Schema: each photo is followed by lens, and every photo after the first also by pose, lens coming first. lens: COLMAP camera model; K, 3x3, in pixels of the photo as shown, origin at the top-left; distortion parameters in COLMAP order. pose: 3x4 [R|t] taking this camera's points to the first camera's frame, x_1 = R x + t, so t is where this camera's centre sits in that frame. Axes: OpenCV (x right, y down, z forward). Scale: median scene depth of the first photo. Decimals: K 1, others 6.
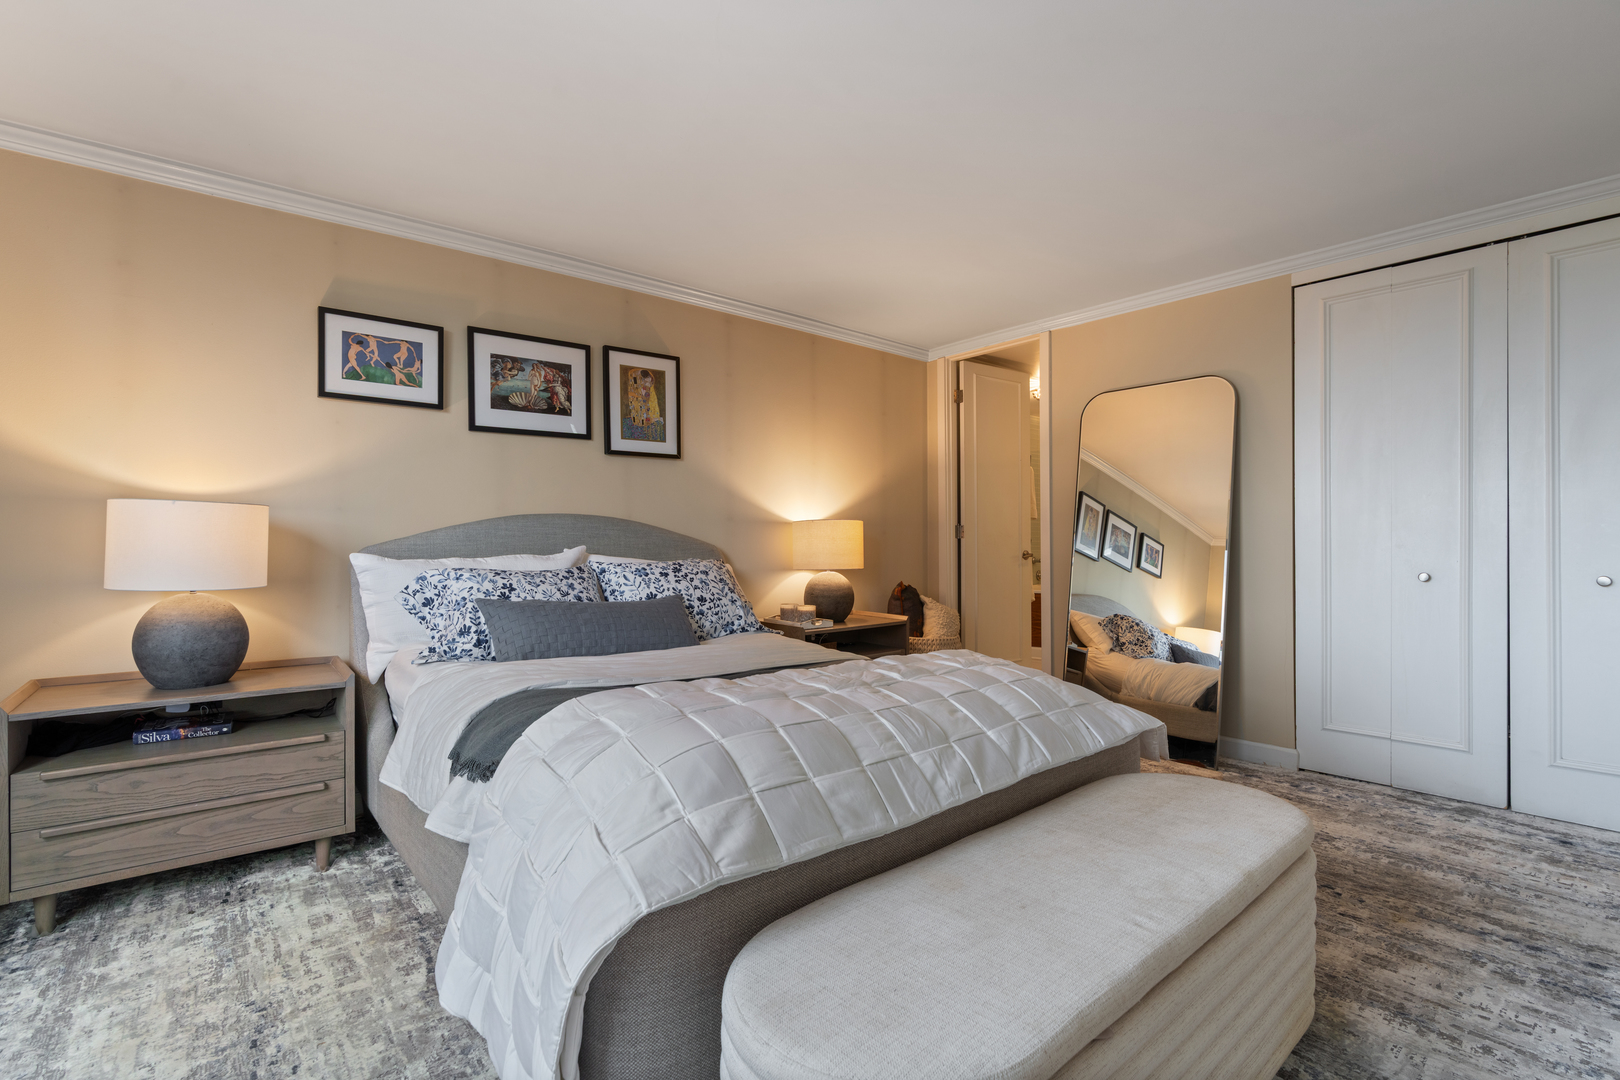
lens RADIAL K [[750.6, 0, 810.3], [0, 750.6, 521.1], [0, 0, 1]] dist [0.004220, 0.000865]
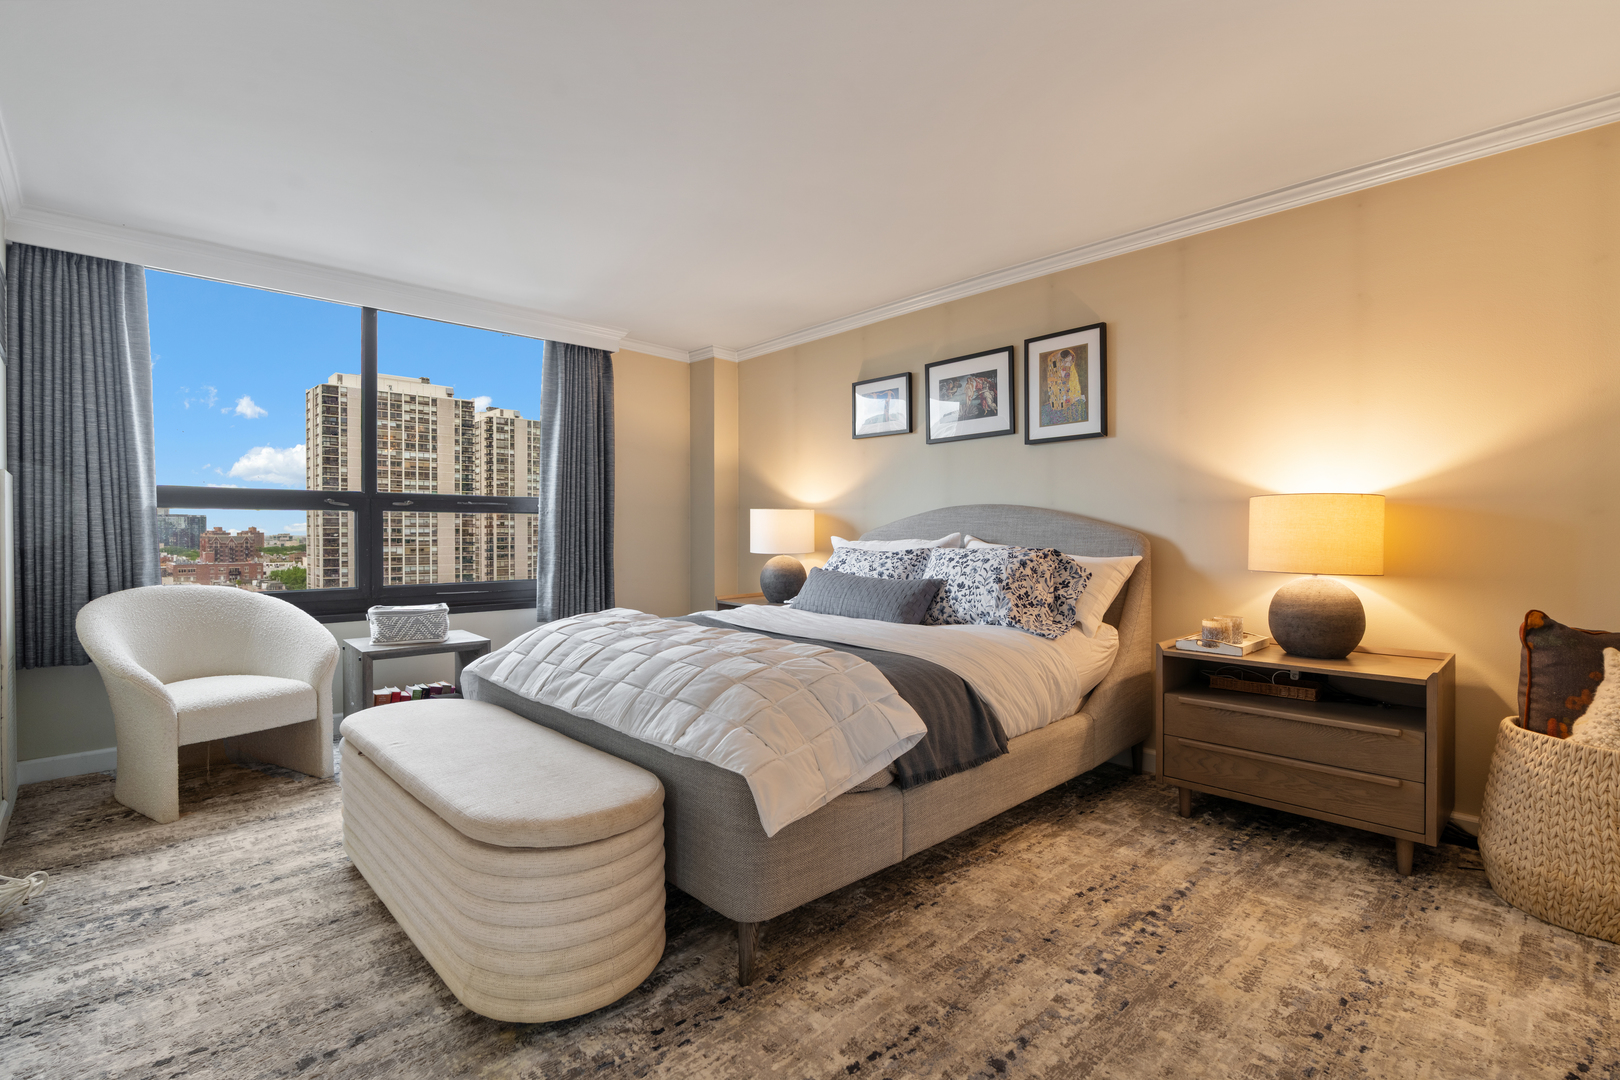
lens RADIAL K [[749.8, 0, 810.0], [0, 749.8, 540.0], [0, 0, 1]] dist [0.000523, 0.000311]
pose [[0.038887, 0.018765, -0.999067, 0.741884], [0.026832, 0.999444, 0.019817, 0.013709], [0.998883, -0.027578, 0.038362, 0.644059]]
